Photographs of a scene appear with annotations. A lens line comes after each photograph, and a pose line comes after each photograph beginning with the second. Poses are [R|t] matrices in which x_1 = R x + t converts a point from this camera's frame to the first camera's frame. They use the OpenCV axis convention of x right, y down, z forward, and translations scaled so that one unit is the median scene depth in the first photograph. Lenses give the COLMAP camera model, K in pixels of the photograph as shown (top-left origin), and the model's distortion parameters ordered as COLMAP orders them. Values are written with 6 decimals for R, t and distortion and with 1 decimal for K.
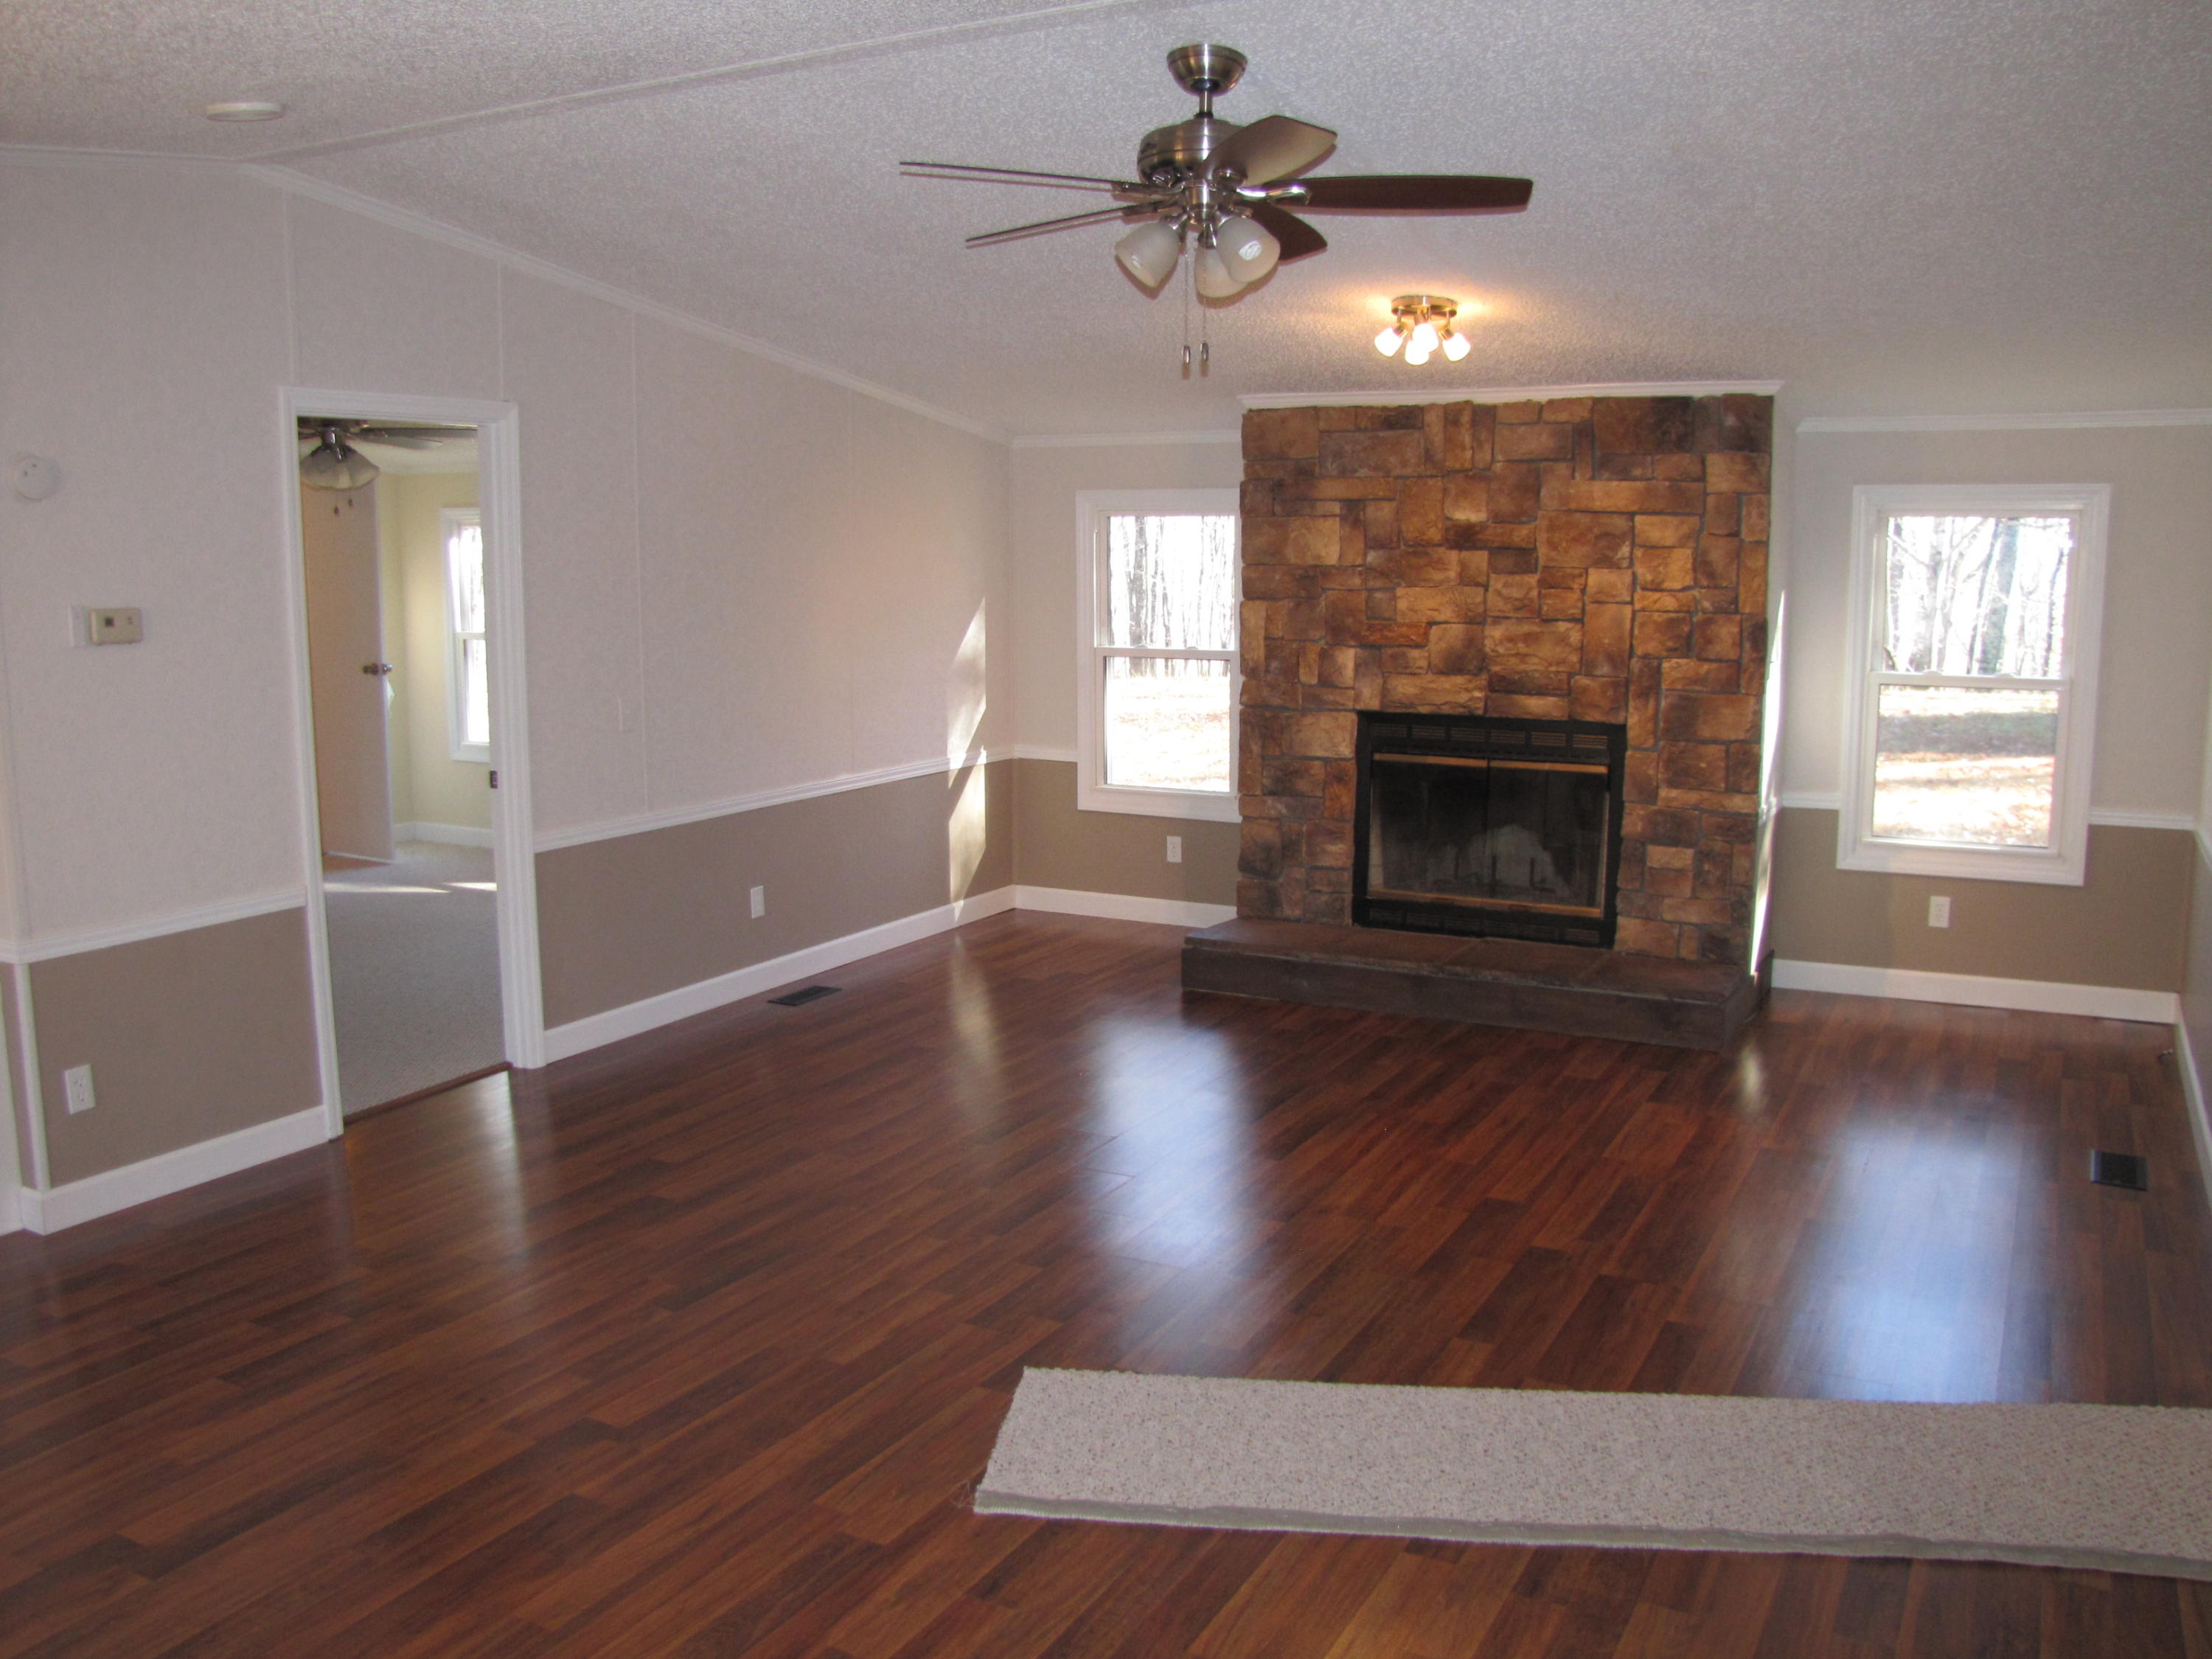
lens RADIAL K [[1859.3, 0, 1106.4], [0, 1859.3, 797.5], [0, 0, 1]] dist [-0.169493, 0.146946]
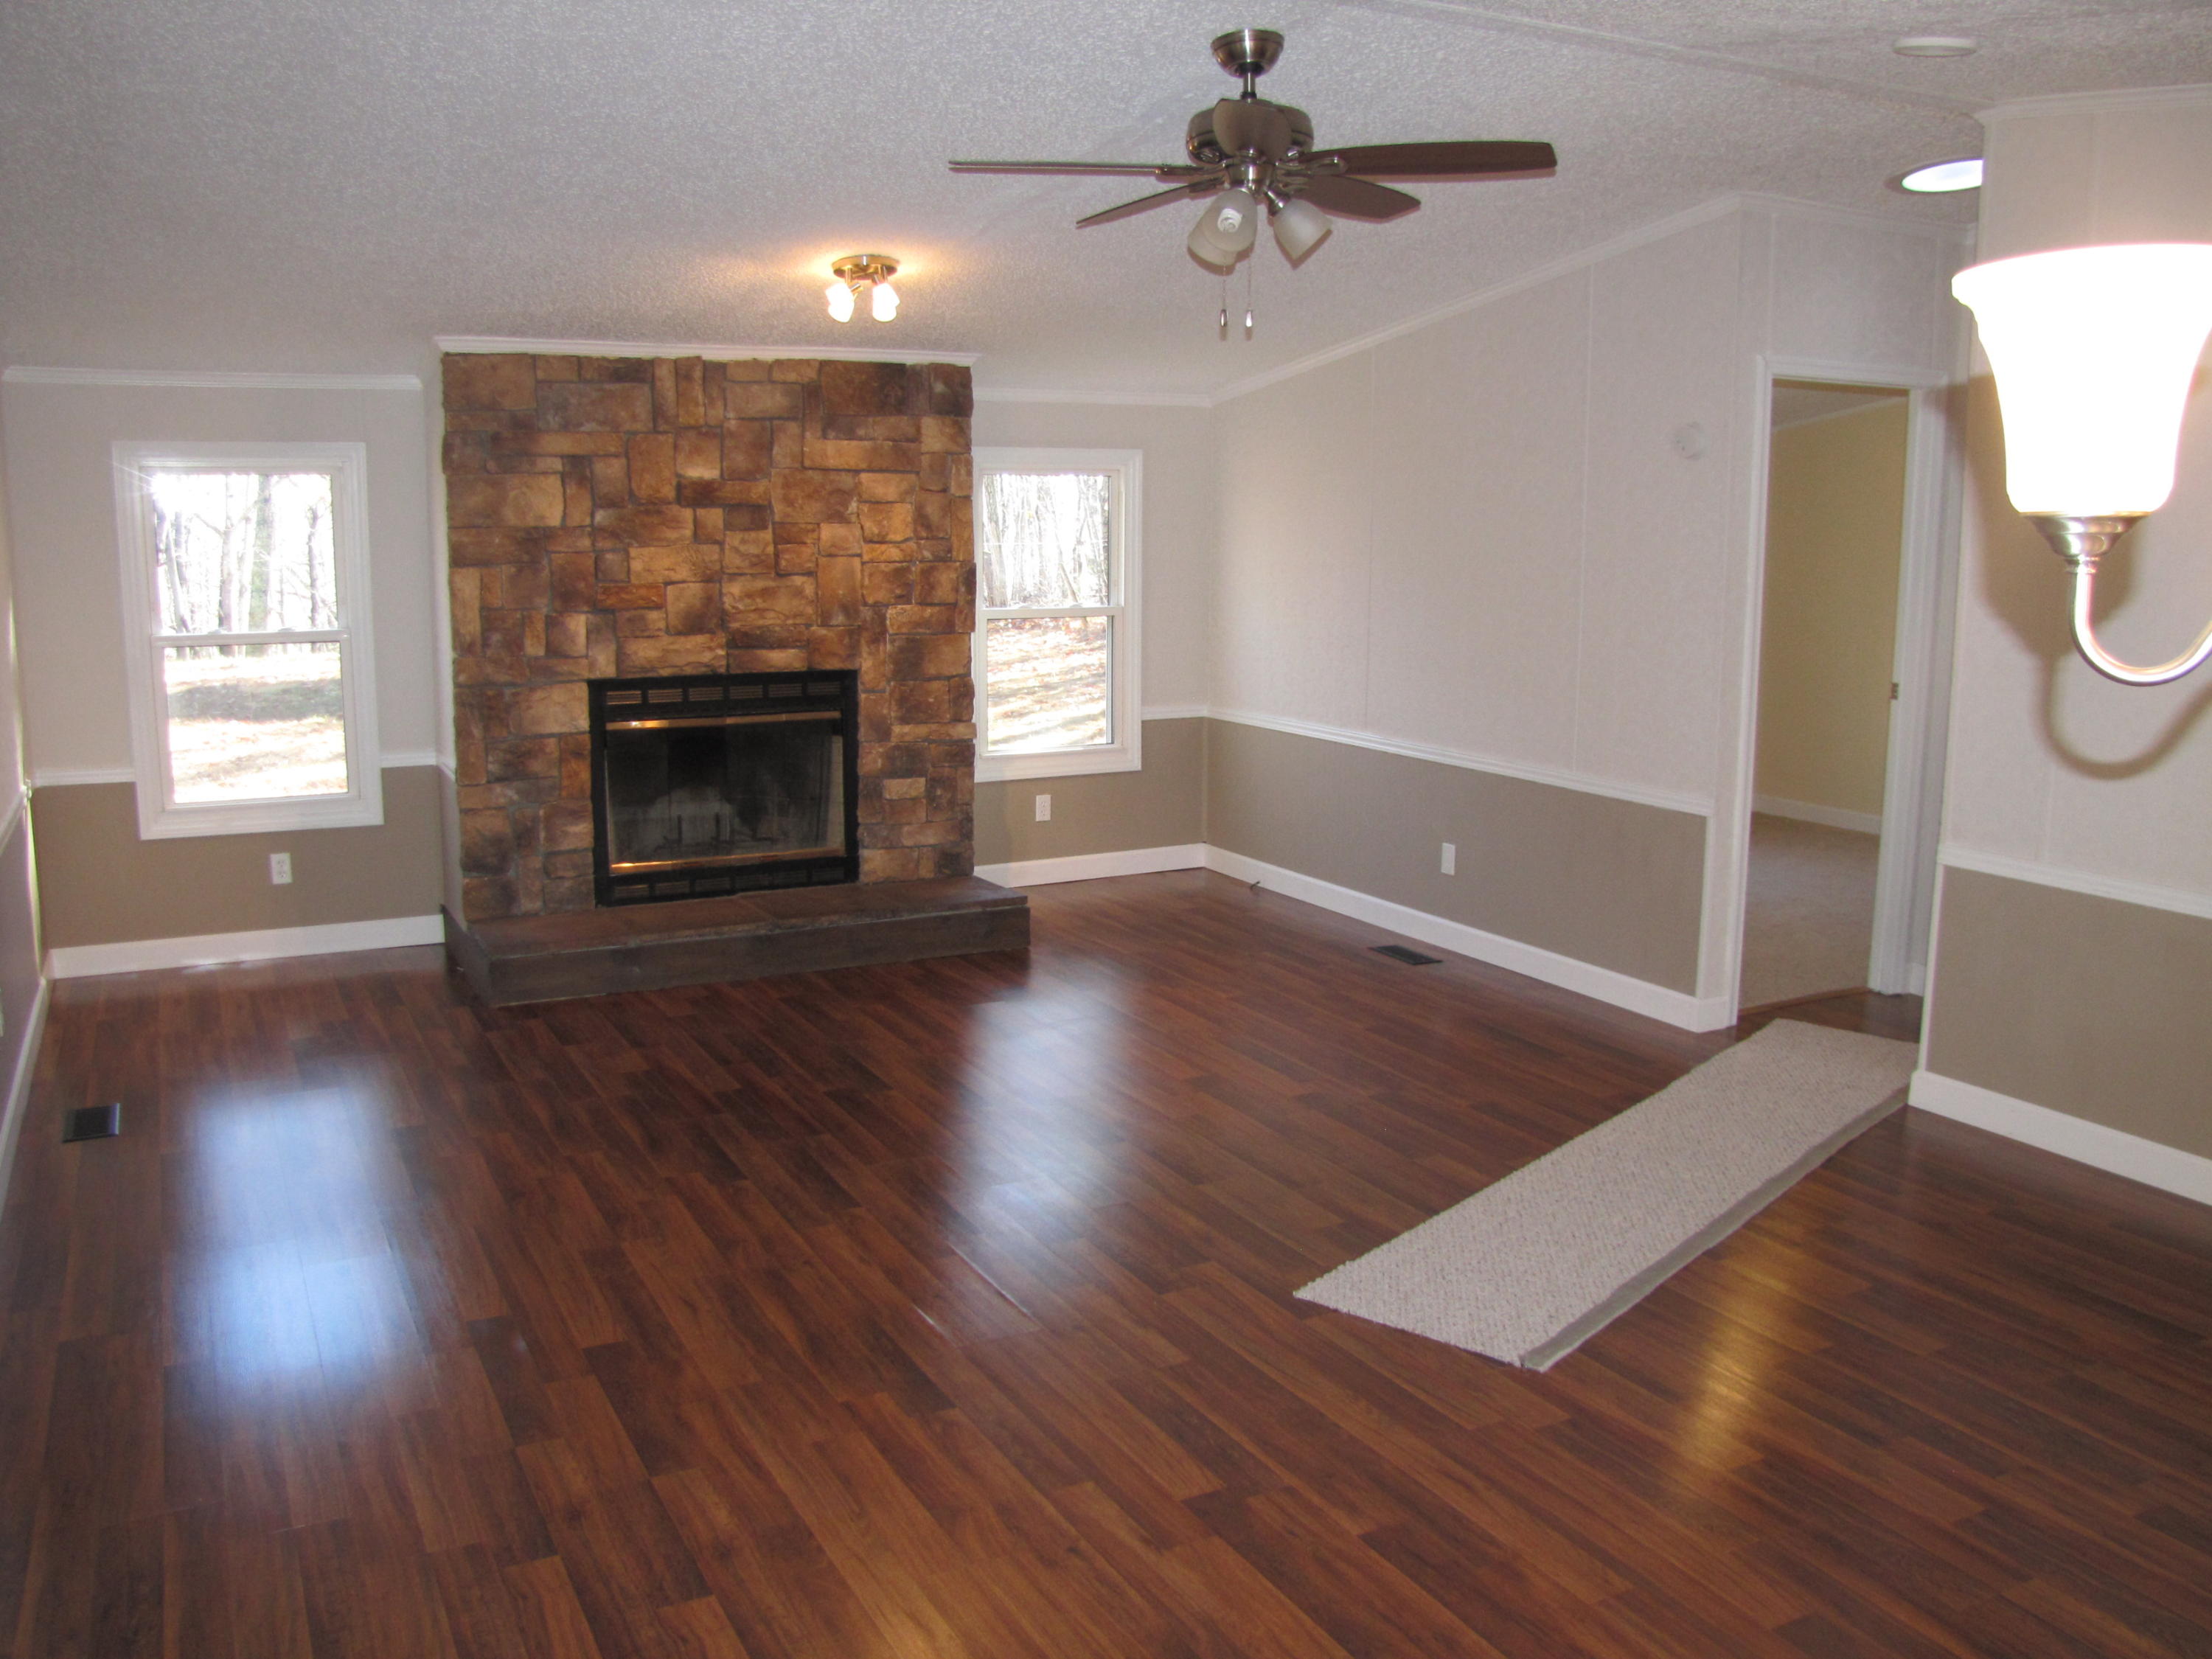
lens RADIAL K [[1859.3, 0, 1106.4], [0, 1859.3, 797.5], [0, 0, 1]] dist [-0.169493, 0.146946]
pose [[0.560929, -0.125115, 0.818355, -0.513695], [0.106973, 0.991181, 0.078214, -0.034166], [-0.820924, 0.043669, 0.569366, 0.268435]]
